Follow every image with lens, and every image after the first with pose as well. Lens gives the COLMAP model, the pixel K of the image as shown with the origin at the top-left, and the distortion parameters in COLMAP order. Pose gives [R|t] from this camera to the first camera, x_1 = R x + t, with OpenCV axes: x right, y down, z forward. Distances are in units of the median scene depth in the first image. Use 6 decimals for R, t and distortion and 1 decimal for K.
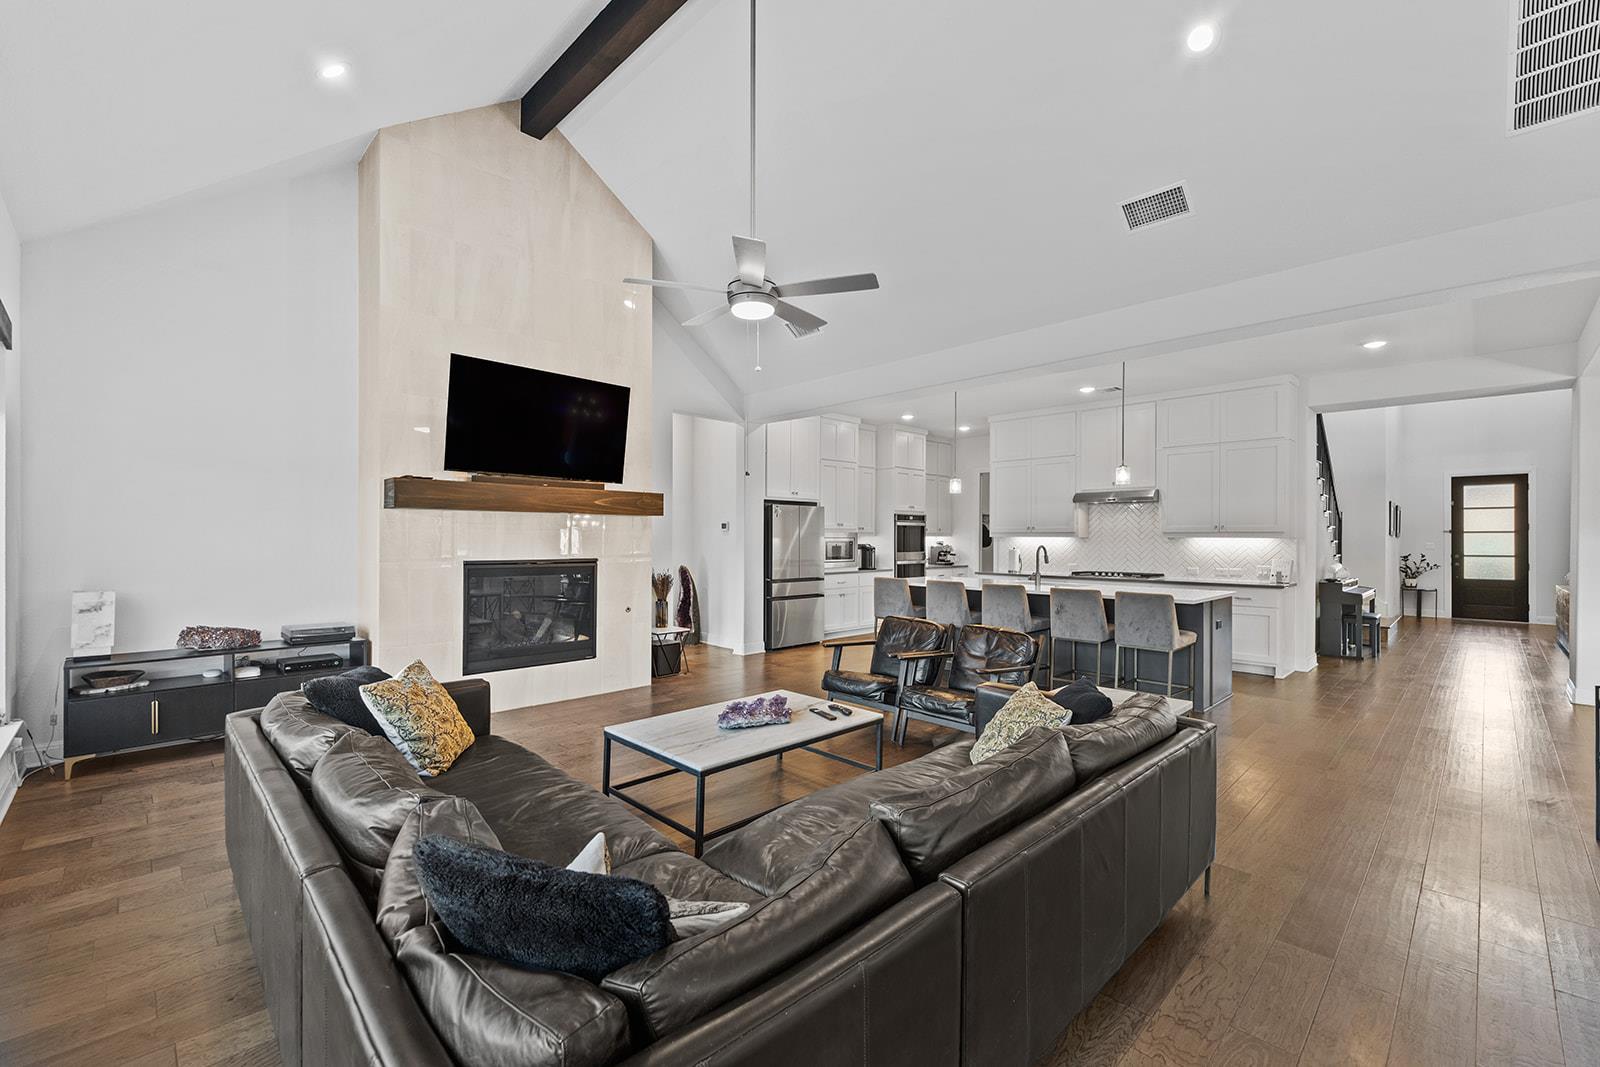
lens RADIAL K [[678.0, 0, 790.6], [0, 678.0, 536.7], [0, 0, 1]] dist [0.001639, 0.000277]
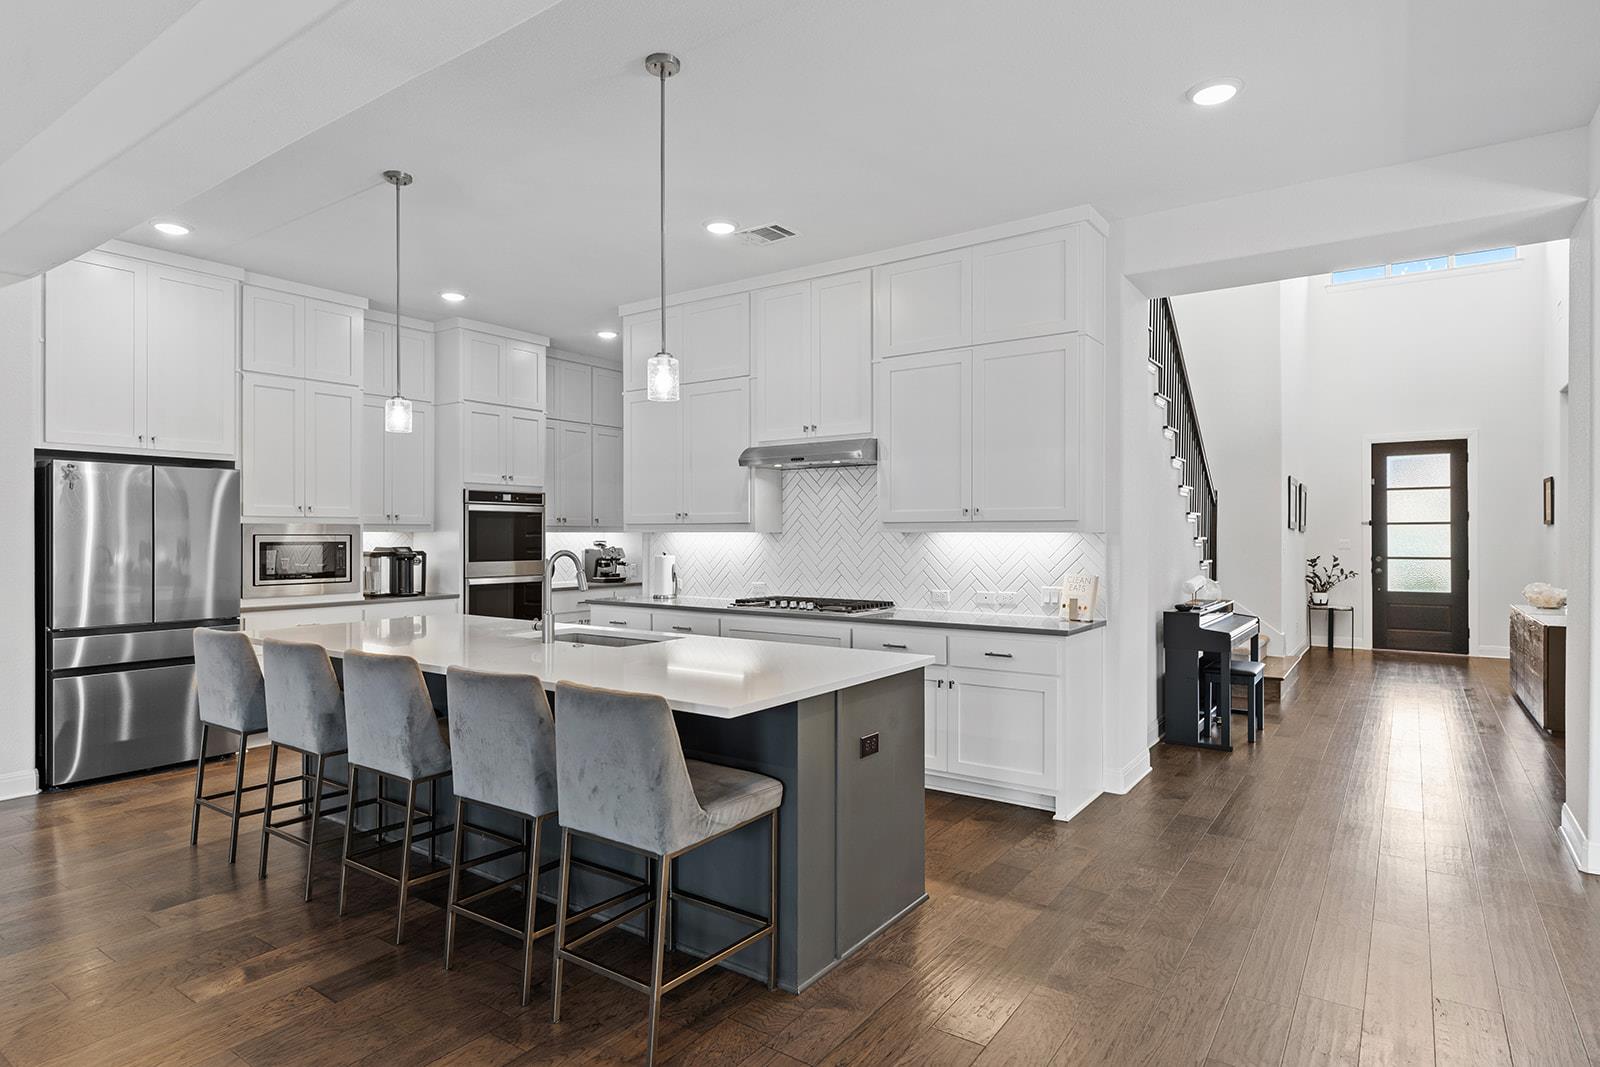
lens RADIAL K [[880.5, 0, 794.5], [0, 880.5, 532.5], [0, 0, 1]] dist [0.009412, 0.000488]
pose [[0.982117, -0.002703, 0.188253, 0.269370], [0.002874, 0.999996, -0.000636, 0.001223], [-0.188251, 0.001165, 0.982120, 0.269922]]
